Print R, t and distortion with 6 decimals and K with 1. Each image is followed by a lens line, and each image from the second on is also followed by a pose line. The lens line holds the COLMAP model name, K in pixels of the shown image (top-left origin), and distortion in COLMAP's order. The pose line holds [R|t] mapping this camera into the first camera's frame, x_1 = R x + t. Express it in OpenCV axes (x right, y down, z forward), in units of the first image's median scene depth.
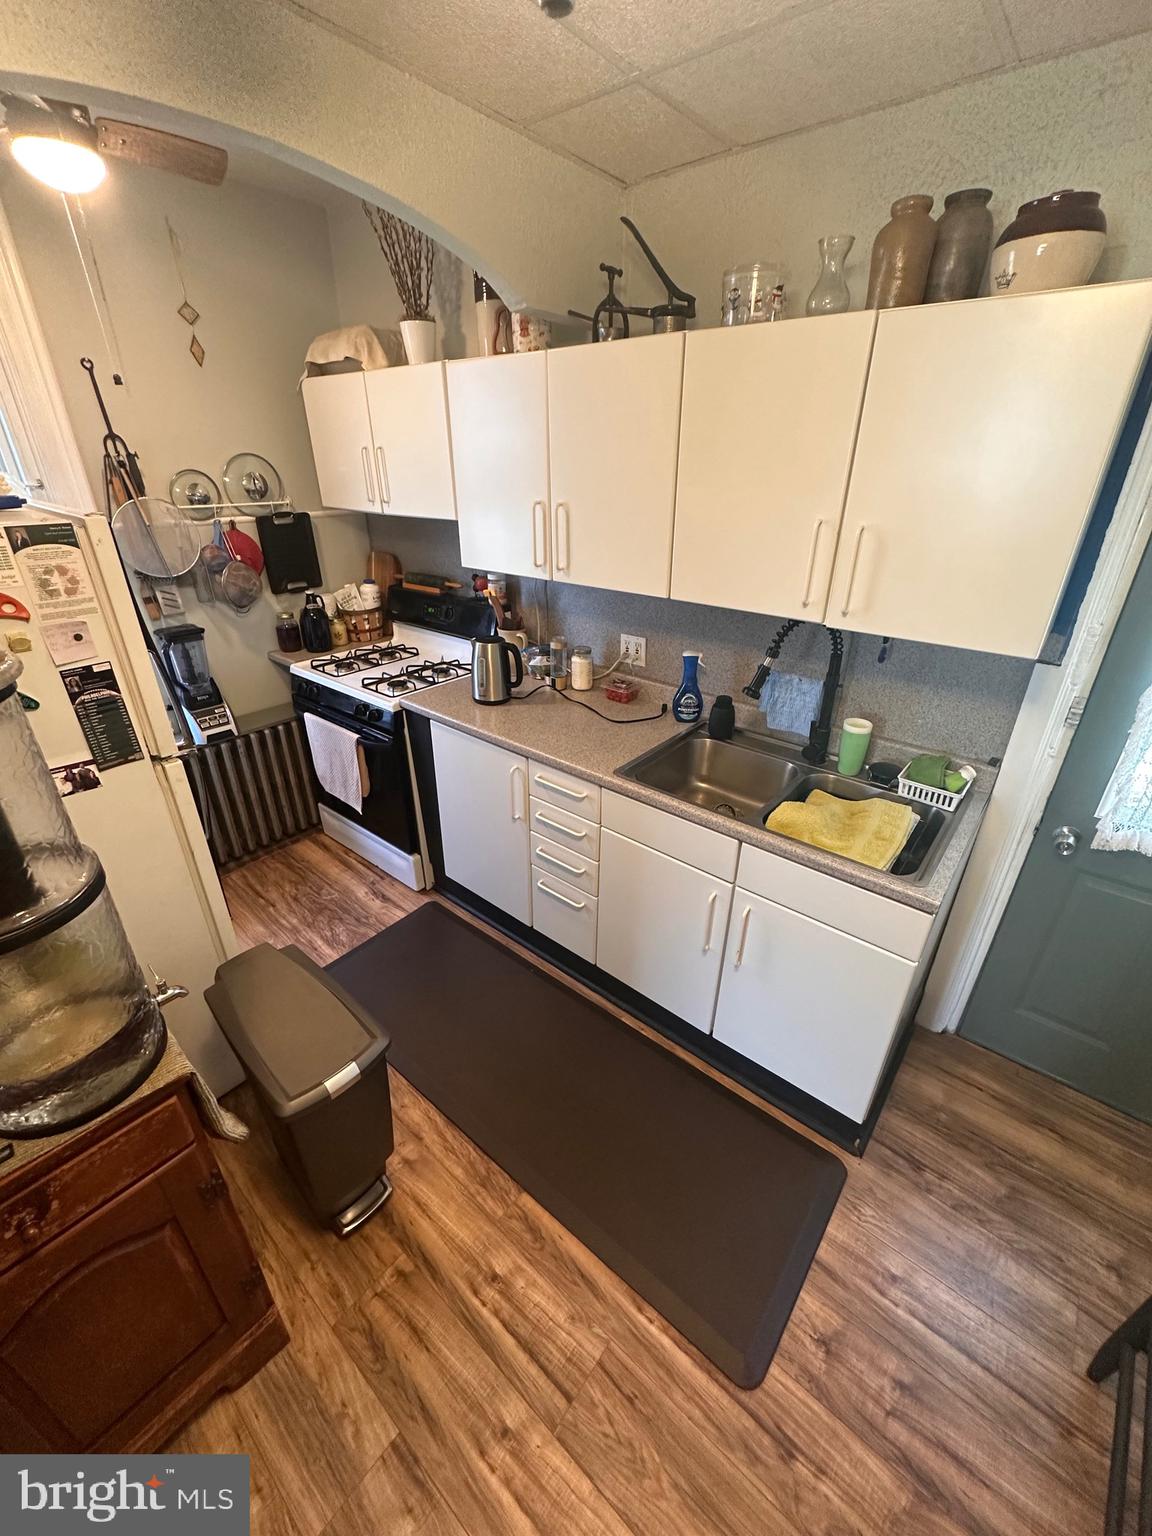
lens RADIAL K [[614.6, 0, 578.1], [0, 614.6, 768.2], [0, 0, 1]] dist [-0.004443, 0.001057]
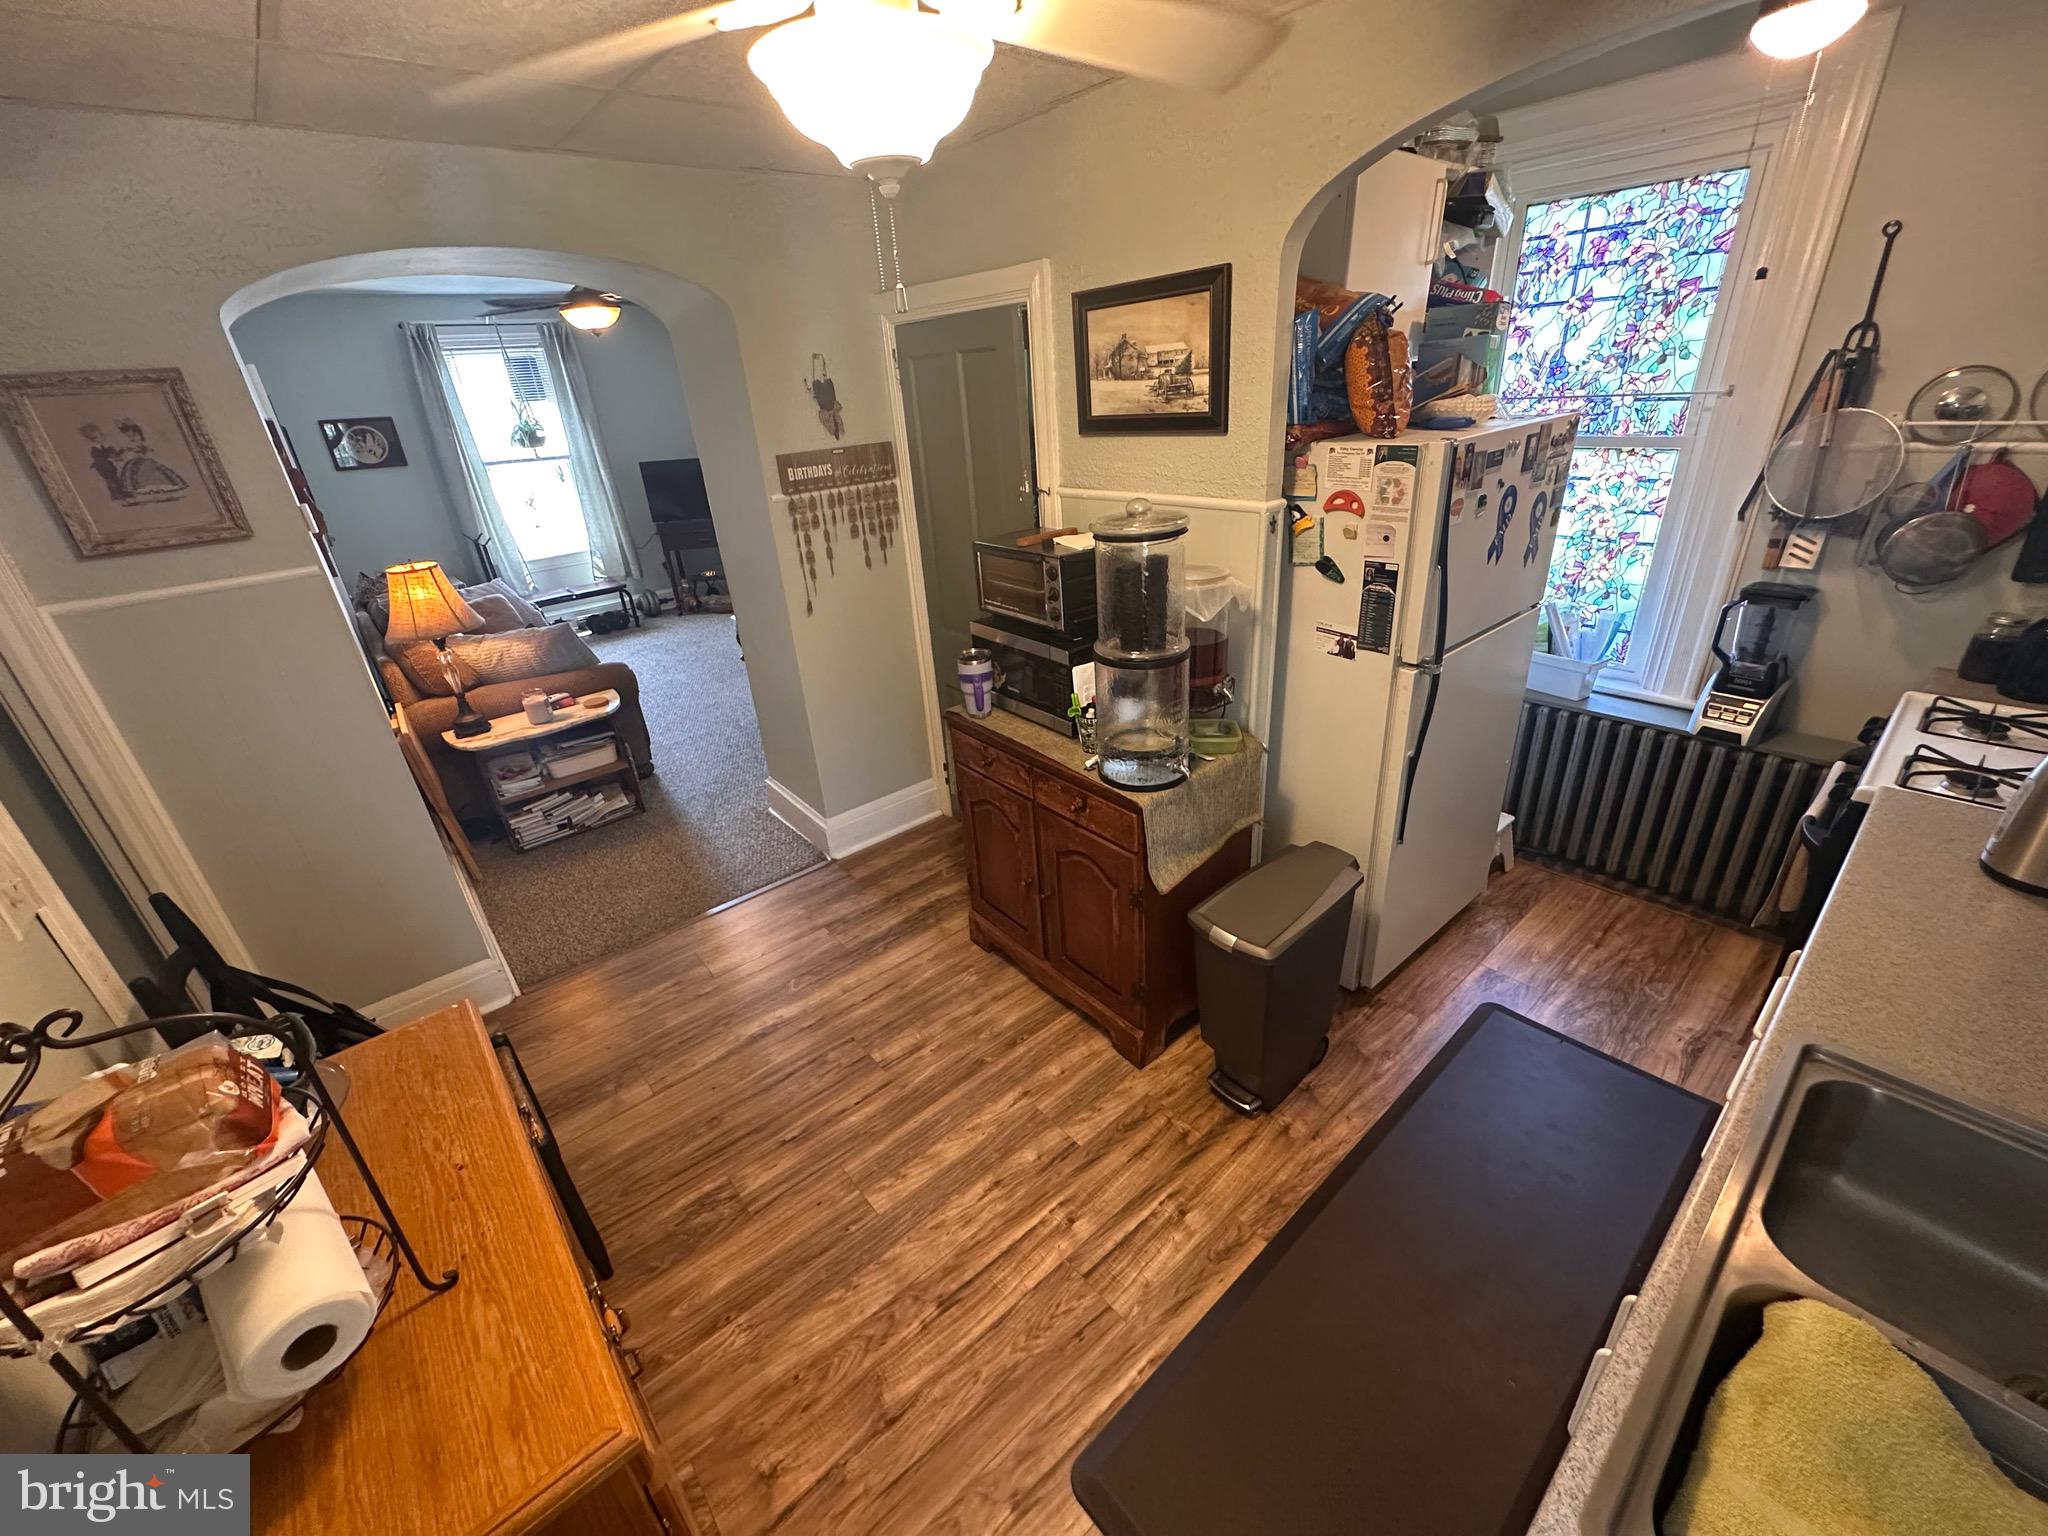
lens RADIAL K [[819.4, 0, 1025.6], [0, 819.4, 766.3], [0, 0, 1]] dist [-0.004443, 0.001057]
pose [[-0.169225, 0.426248, -0.888637, 0.841790], [-0.384651, 0.801574, 0.457737, -0.288696], [0.907418, 0.419275, 0.028310, 0.452464]]
